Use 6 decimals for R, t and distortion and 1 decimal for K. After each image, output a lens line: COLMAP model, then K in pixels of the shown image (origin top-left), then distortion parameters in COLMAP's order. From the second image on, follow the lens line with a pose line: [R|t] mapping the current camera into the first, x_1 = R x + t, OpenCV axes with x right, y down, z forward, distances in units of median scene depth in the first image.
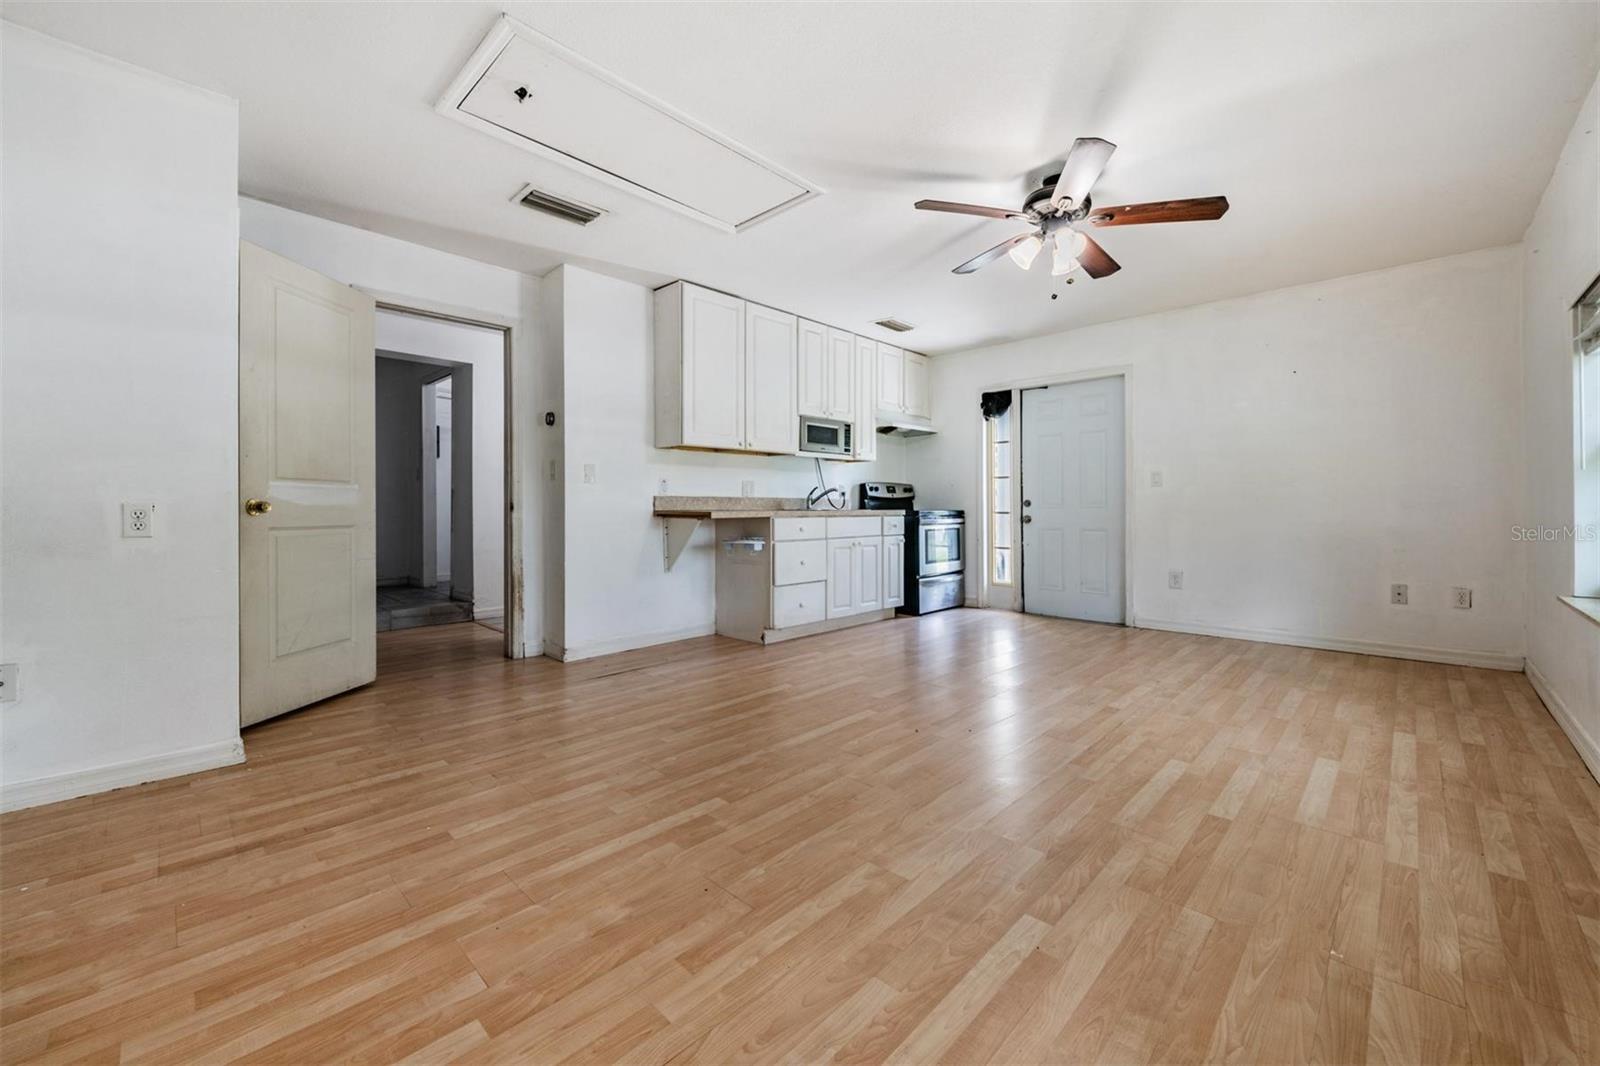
lens RADIAL K [[628.0, 0, 799.1], [0, 628.0, 513.7], [0, 0, 1]] dist [0.001026, -0.003217]
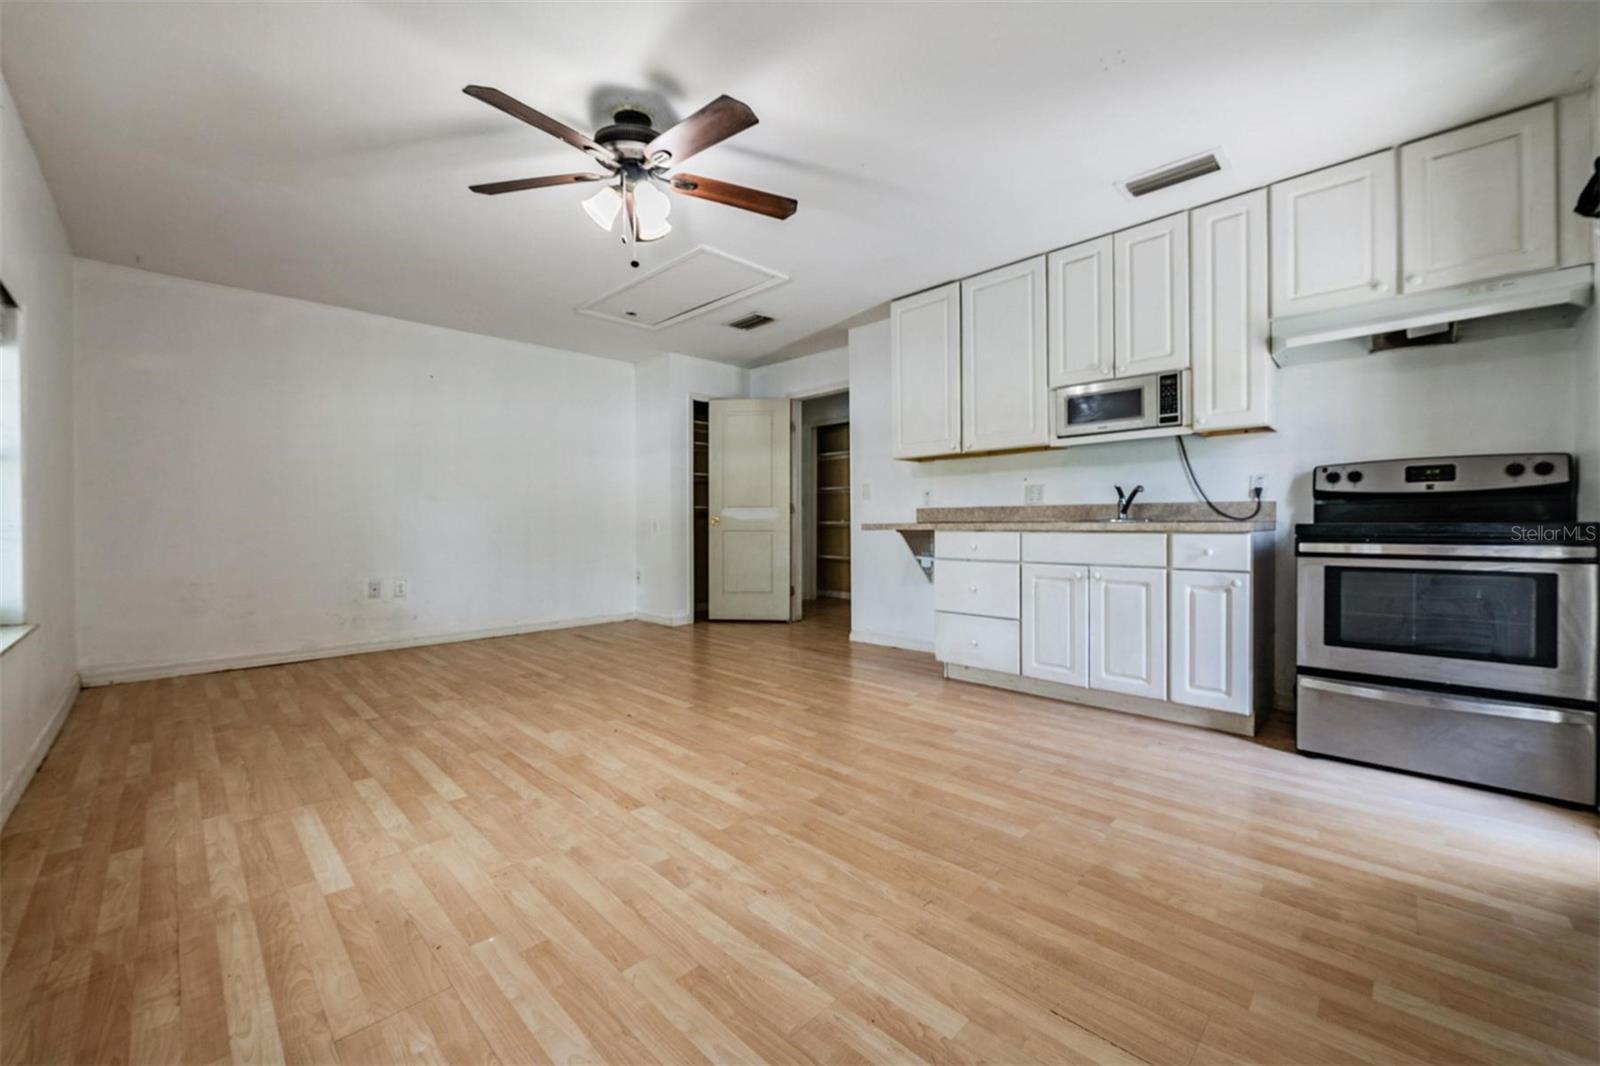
lens RADIAL K [[628.0, 0, 799.1], [0, 628.0, 531.4], [0, 0, 1]] dist [0.001026, -0.003217]
pose [[-0.008703, 0.018335, -0.999794, 1.191037], [-0.001258, 0.999831, 0.018346, -0.012764], [0.999961, 0.001417, -0.008678, 1.181494]]
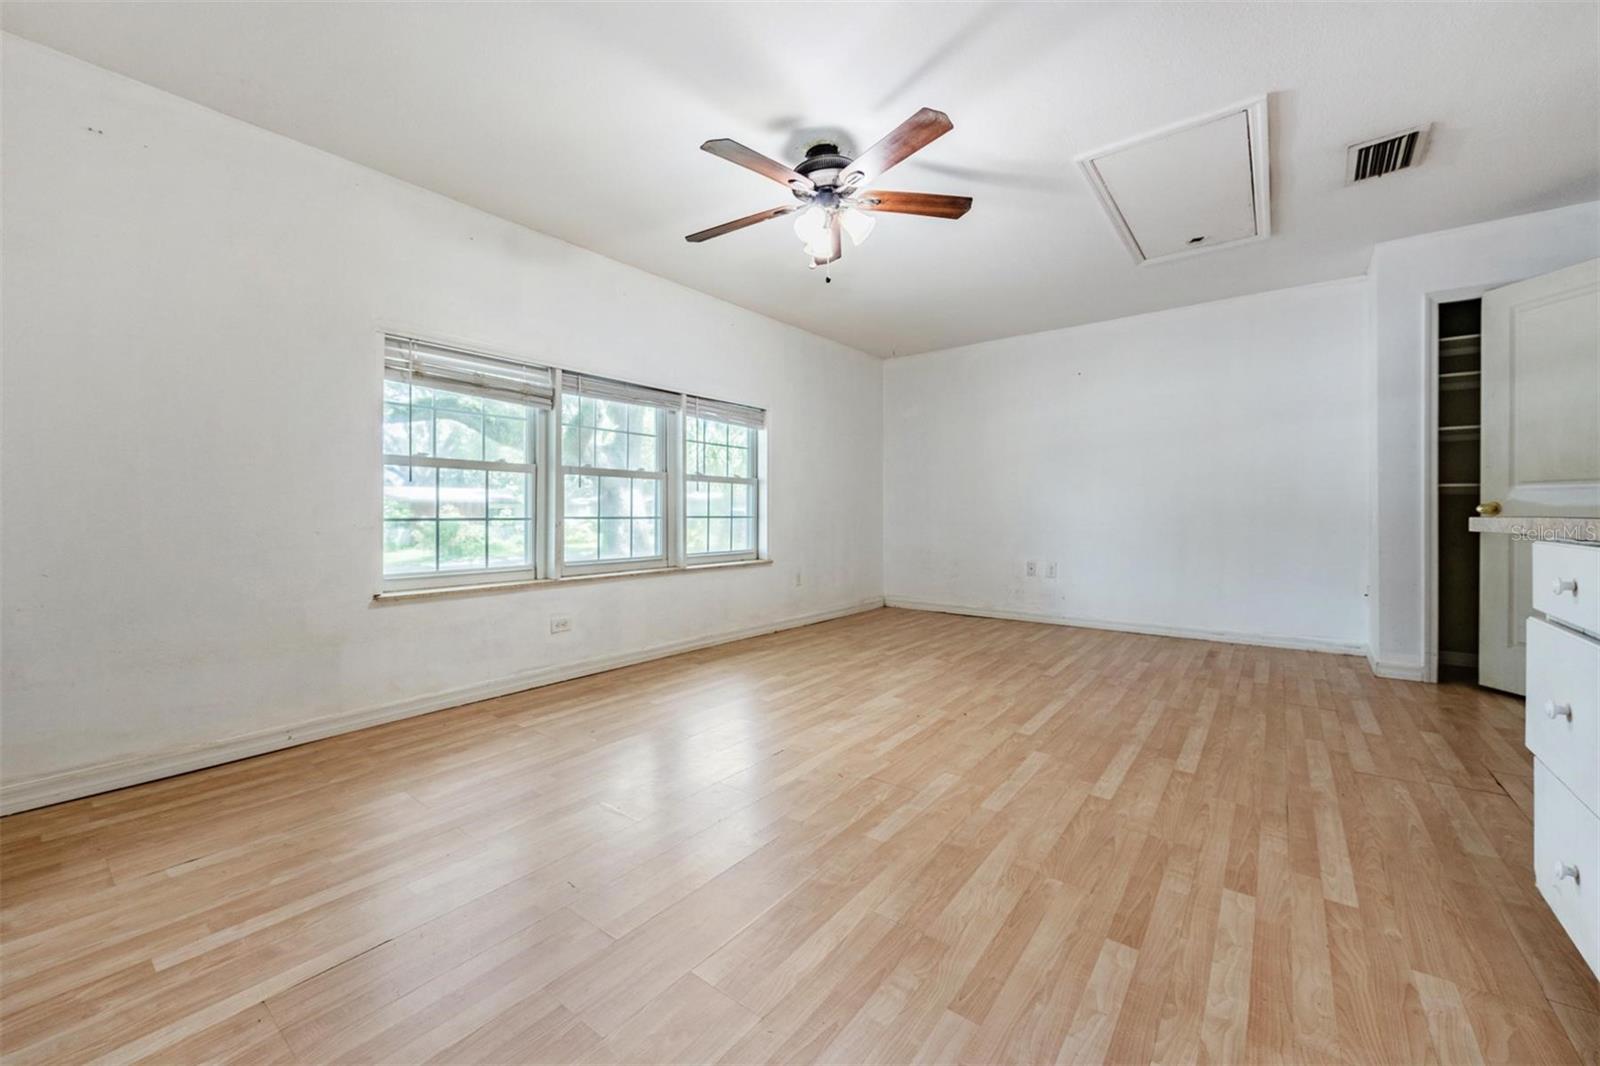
lens RADIAL K [[628.0, 0, 798.4], [0, 628.0, 513.7], [0, 0, 1]] dist [0.001026, -0.003217]
pose [[-0.993324, 0.003600, -0.115301, 0.538015], [0.002666, 0.999962, 0.008247, -0.013895], [0.115326, 0.007885, -0.993296, 1.838200]]
